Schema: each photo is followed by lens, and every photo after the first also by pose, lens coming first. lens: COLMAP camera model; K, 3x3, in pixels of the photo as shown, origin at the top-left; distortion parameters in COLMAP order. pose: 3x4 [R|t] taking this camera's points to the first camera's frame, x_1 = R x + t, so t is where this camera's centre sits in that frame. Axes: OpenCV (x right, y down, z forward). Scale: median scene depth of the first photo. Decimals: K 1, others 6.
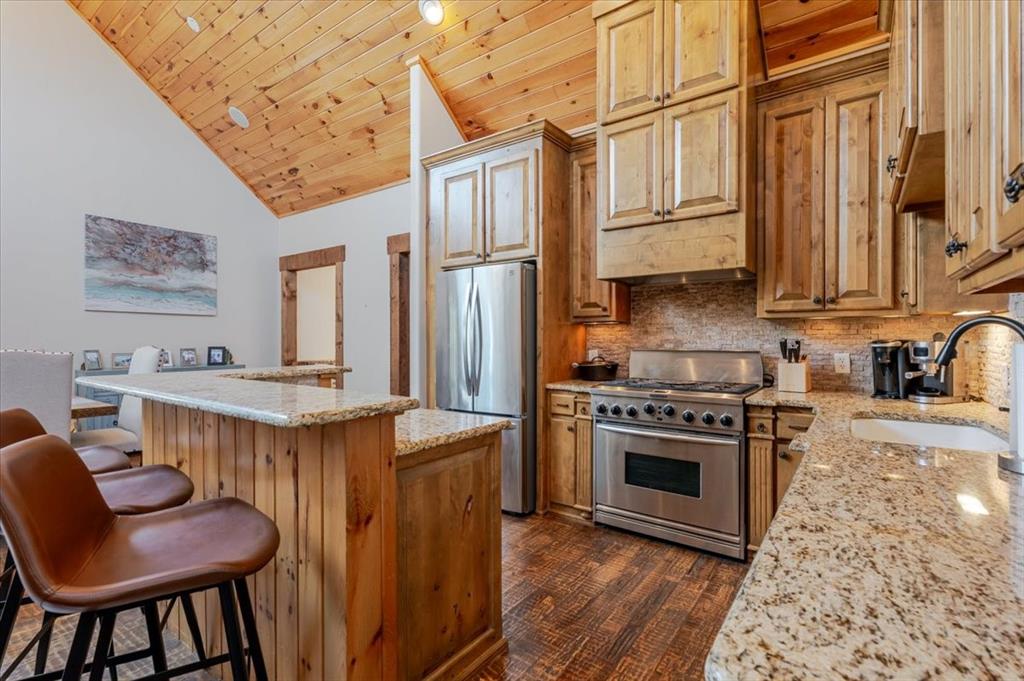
lens RADIAL K [[474.6, 0, 512.0], [0, 474.6, 340.5], [0, 0, 1]] dist [0.007340, -0.002285]
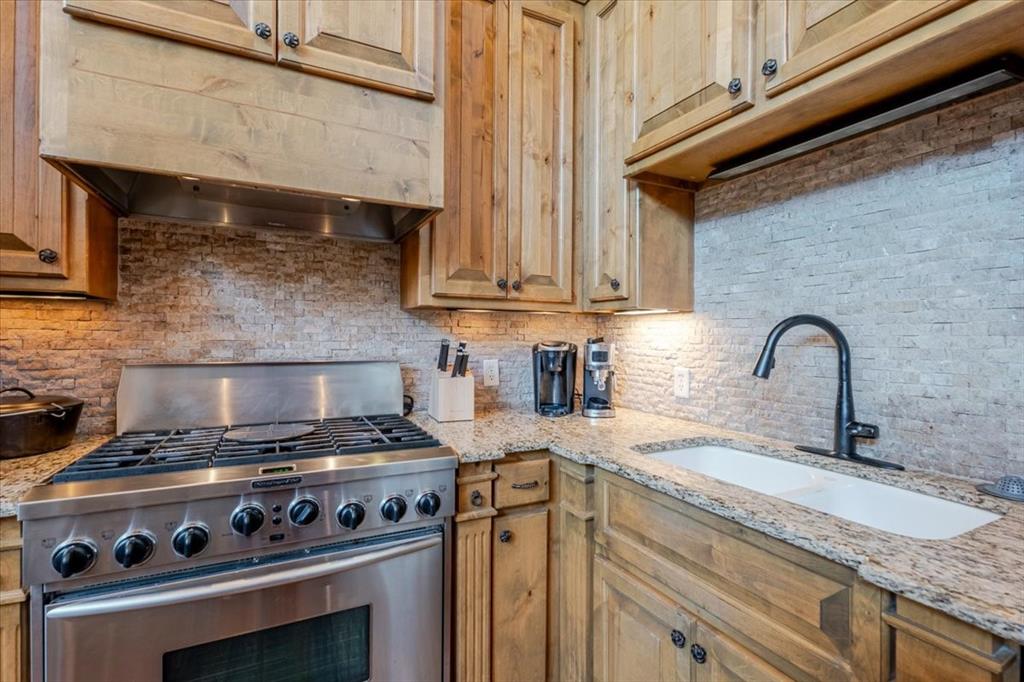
lens RADIAL K [[474.6, 0, 512.0], [0, 474.6, 341.0], [0, 0, 1]] dist [0.007340, -0.002285]
pose [[0.453078, -0.002278, 0.891468, 0.041667], [-0.002567, 0.999989, 0.003860, -0.005784], [-0.891467, -0.004037, 0.453067, 0.681365]]
